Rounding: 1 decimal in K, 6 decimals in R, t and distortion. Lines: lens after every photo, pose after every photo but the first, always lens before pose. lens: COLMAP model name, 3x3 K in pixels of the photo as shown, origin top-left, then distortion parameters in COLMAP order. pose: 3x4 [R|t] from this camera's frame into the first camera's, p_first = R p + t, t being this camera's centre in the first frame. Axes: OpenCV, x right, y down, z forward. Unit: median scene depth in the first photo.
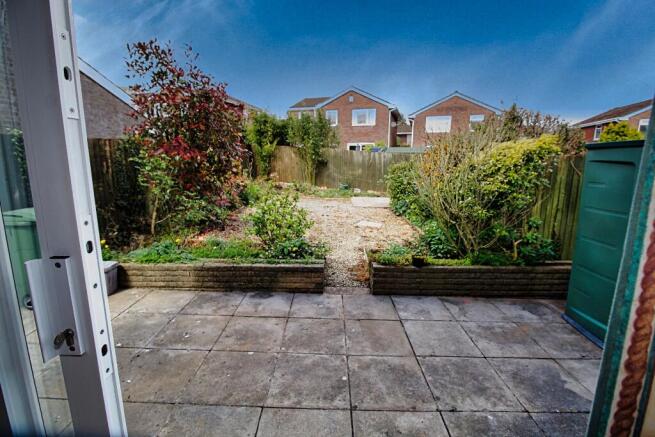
lens RADIAL K [[304.2, 0, 326.6], [0, 304.2, 216.4], [0, 0, 1]] dist [-0.005829, -0.007872]
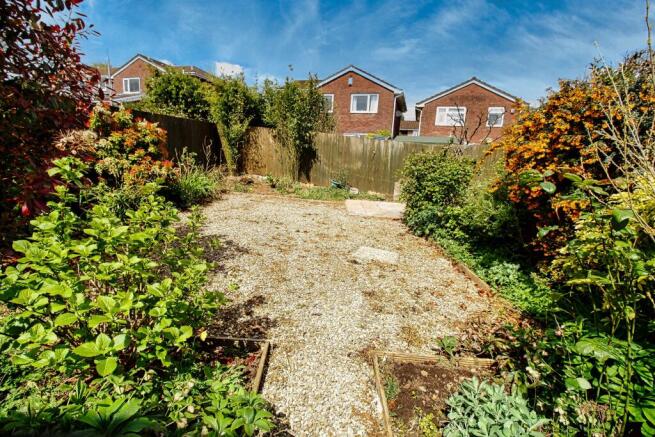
lens RADIAL K [[304.2, 0, 326.2], [0, 304.2, 220.9], [0, 0, 1]] dist [-0.005829, -0.007872]
pose [[0.998904, 0.041383, 0.021882, 0.018674], [-0.041950, 0.998778, 0.026145, -0.026294], [-0.020774, -0.027034, 0.999419, 0.244928]]
